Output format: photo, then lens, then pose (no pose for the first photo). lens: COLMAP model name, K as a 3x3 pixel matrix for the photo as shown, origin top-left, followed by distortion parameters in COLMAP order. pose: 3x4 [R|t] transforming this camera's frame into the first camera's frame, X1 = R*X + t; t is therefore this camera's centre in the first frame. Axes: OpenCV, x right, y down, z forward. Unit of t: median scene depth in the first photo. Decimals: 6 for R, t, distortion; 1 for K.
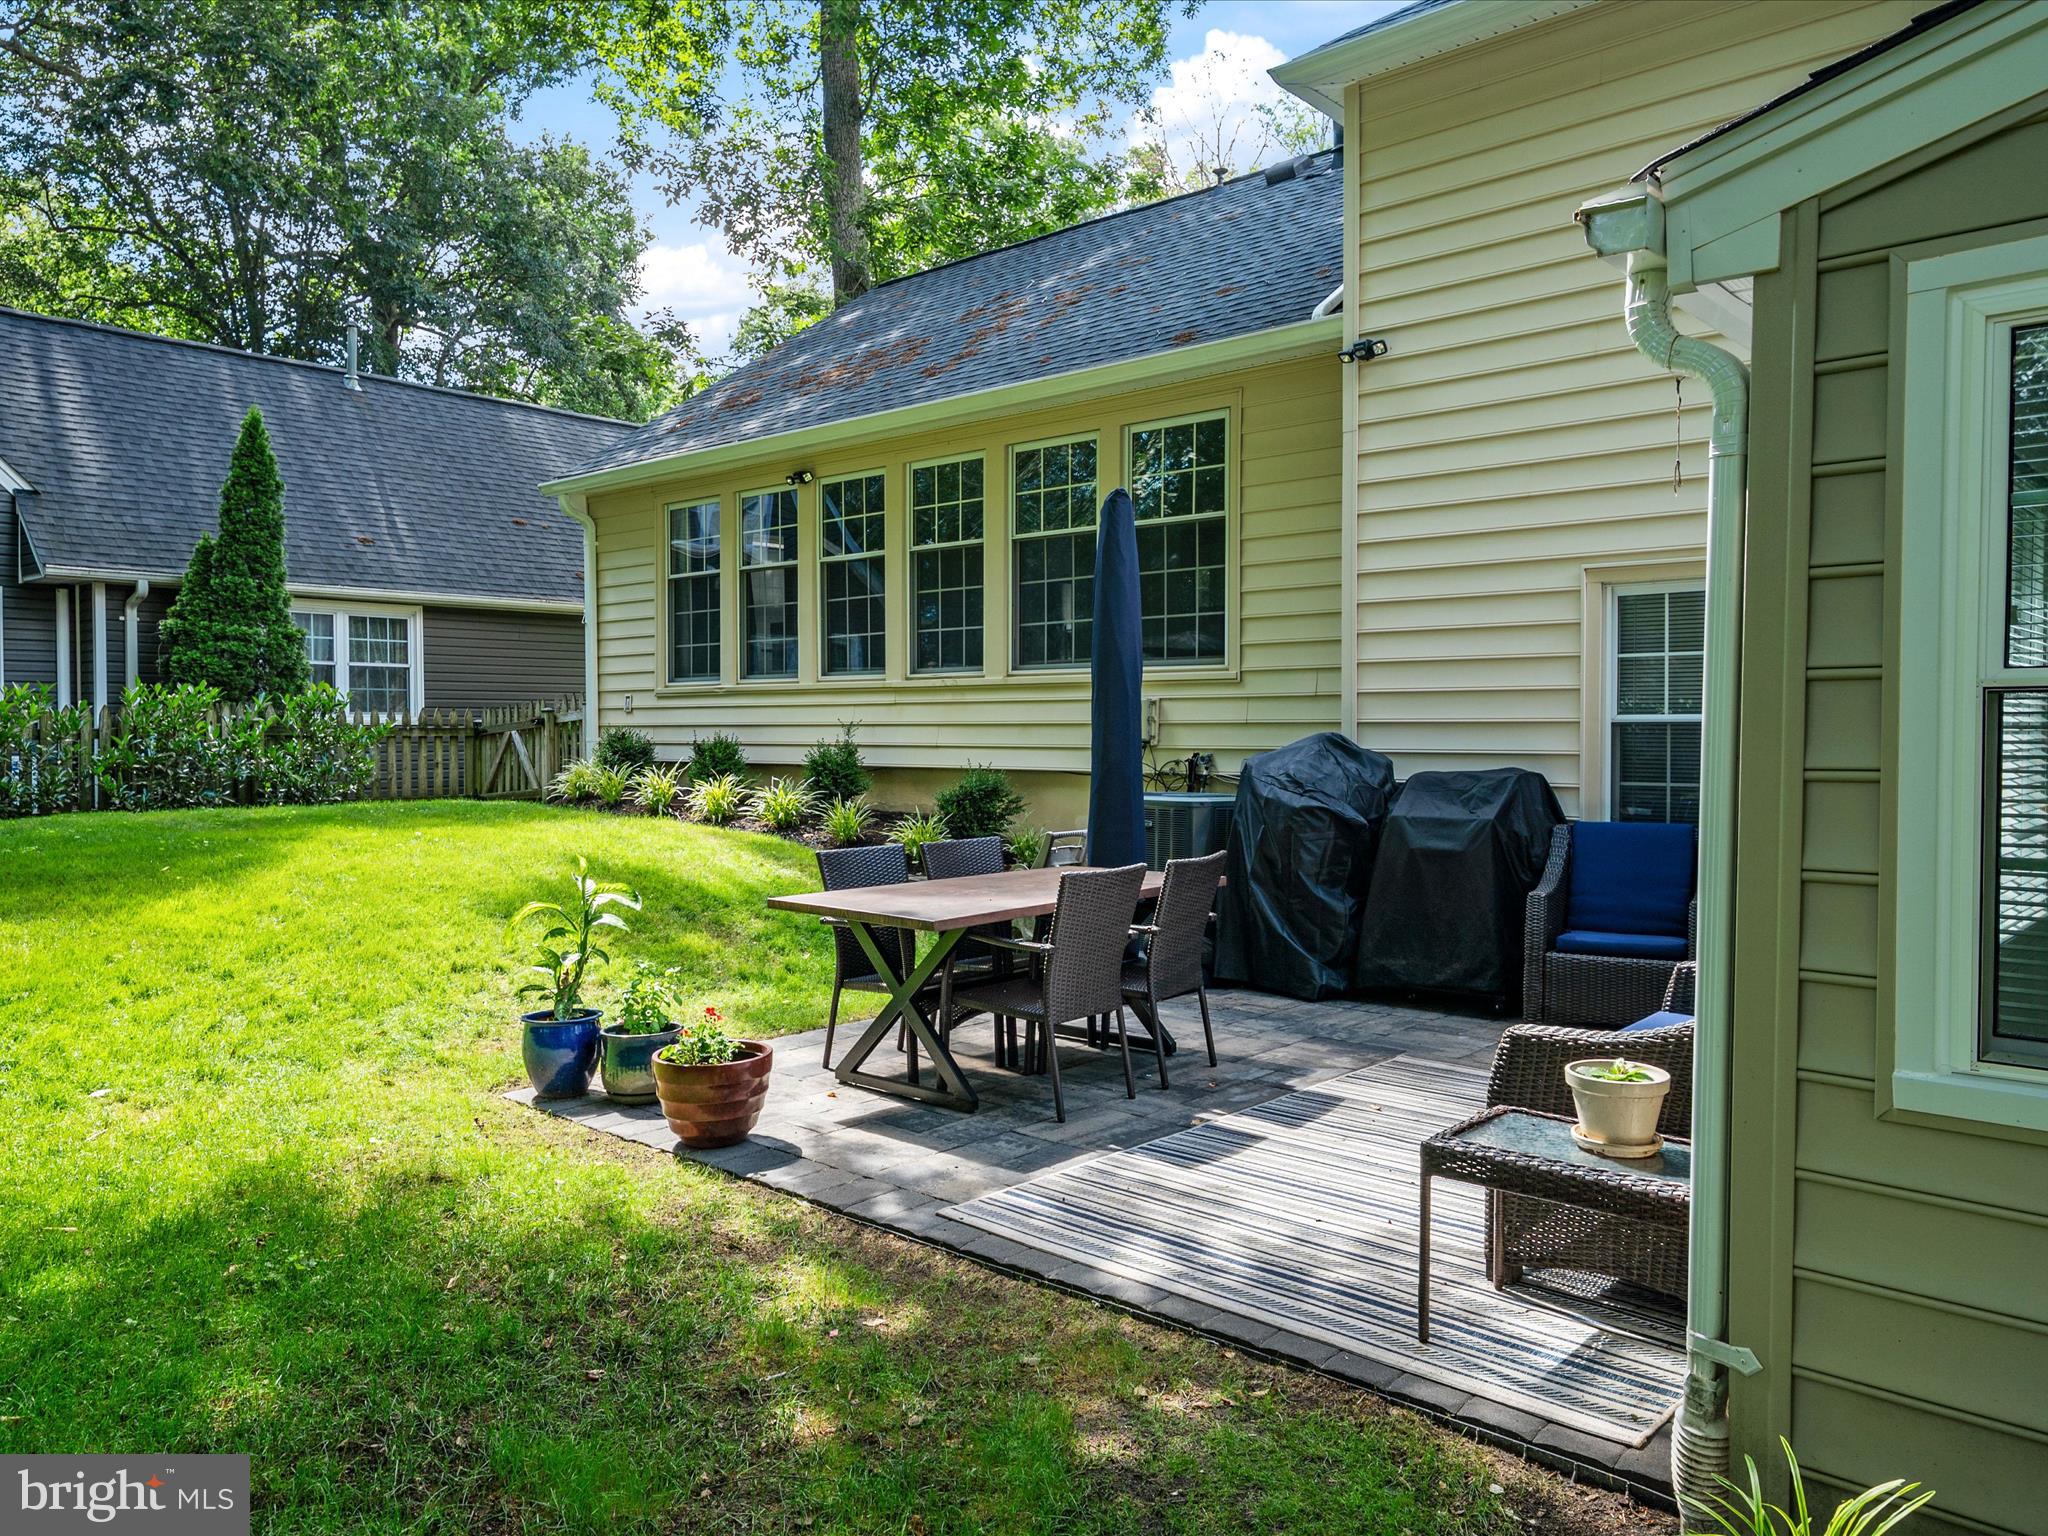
lens RADIAL K [[1469.3, 0, 1064.3], [0, 1469.3, 780.4], [0, 0, 1]] dist [-0.001034, -0.004250]
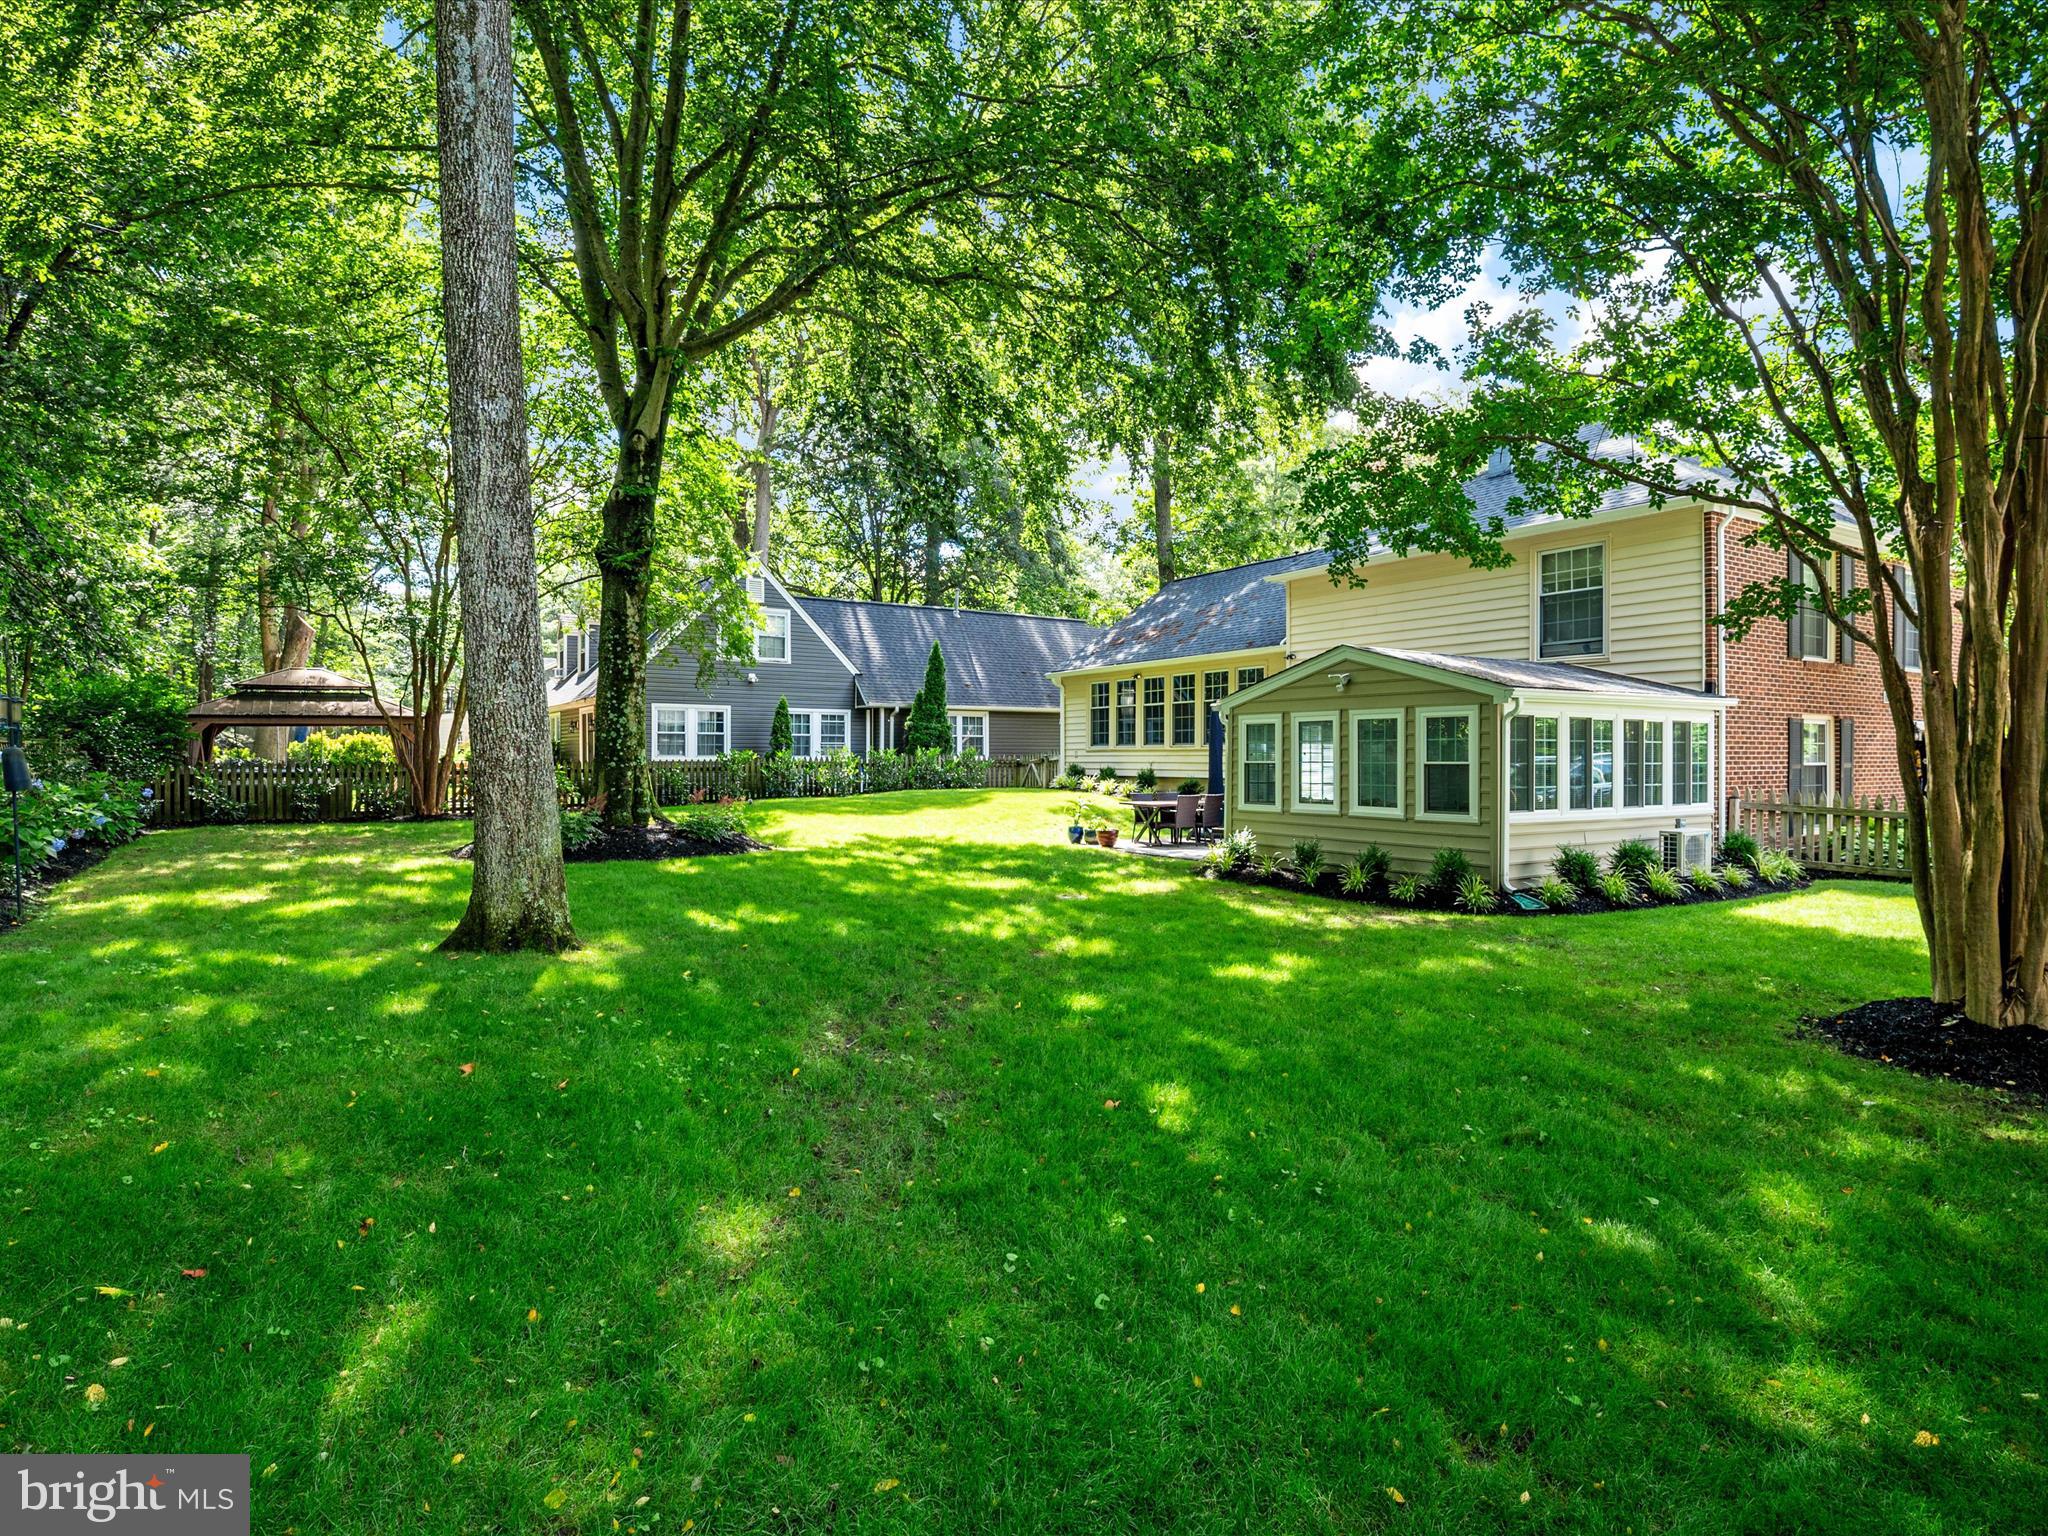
lens RADIAL K [[1139.0, 0, 1024.9], [0, 1139.0, 769.4], [0, 0, 1]] dist [0.001366, 0.000775]
pose [[0.955044, 0.003718, -0.296439, 0.284979], [-0.011040, 0.999674, -0.023028, 0.030998], [0.296257, 0.025266, 0.954774, -1.243349]]
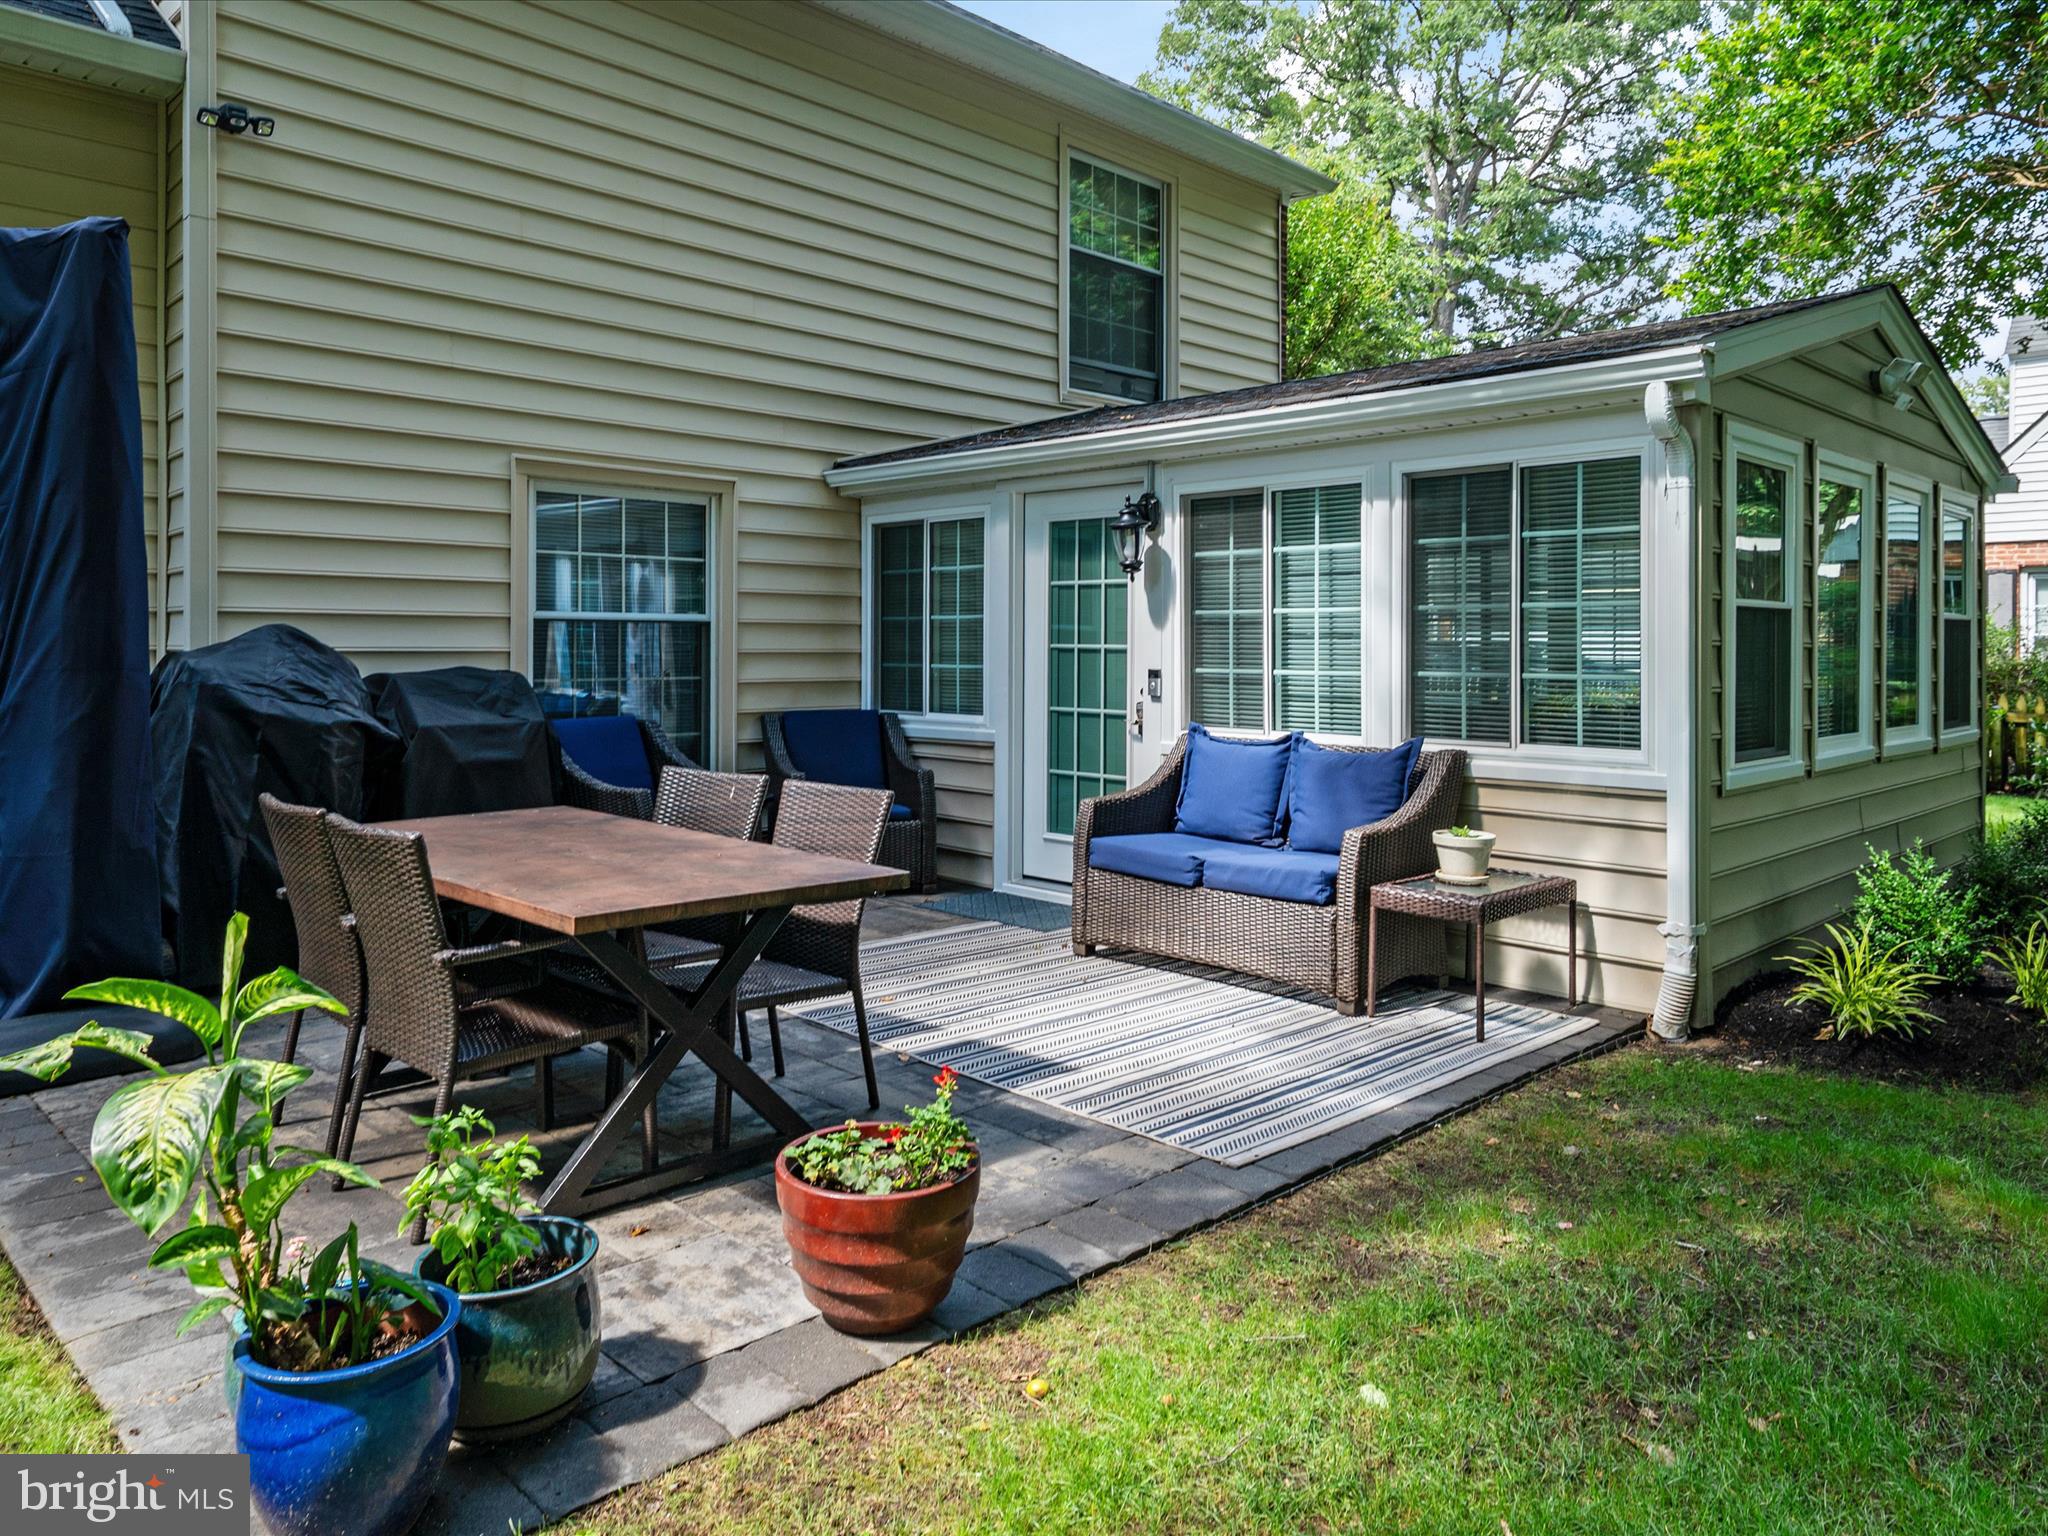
lens RADIAL K [[1374.9, 0, 1018.1], [0, 1374.9, 689.0], [0, 0, 1]] dist [-0.021984, -0.000852]
pose [[0.085856, -0.025786, 0.995974, -0.327528], [0.030382, 0.999268, 0.023253, -0.003159], [-0.995844, 0.028264, 0.086577, 0.385761]]
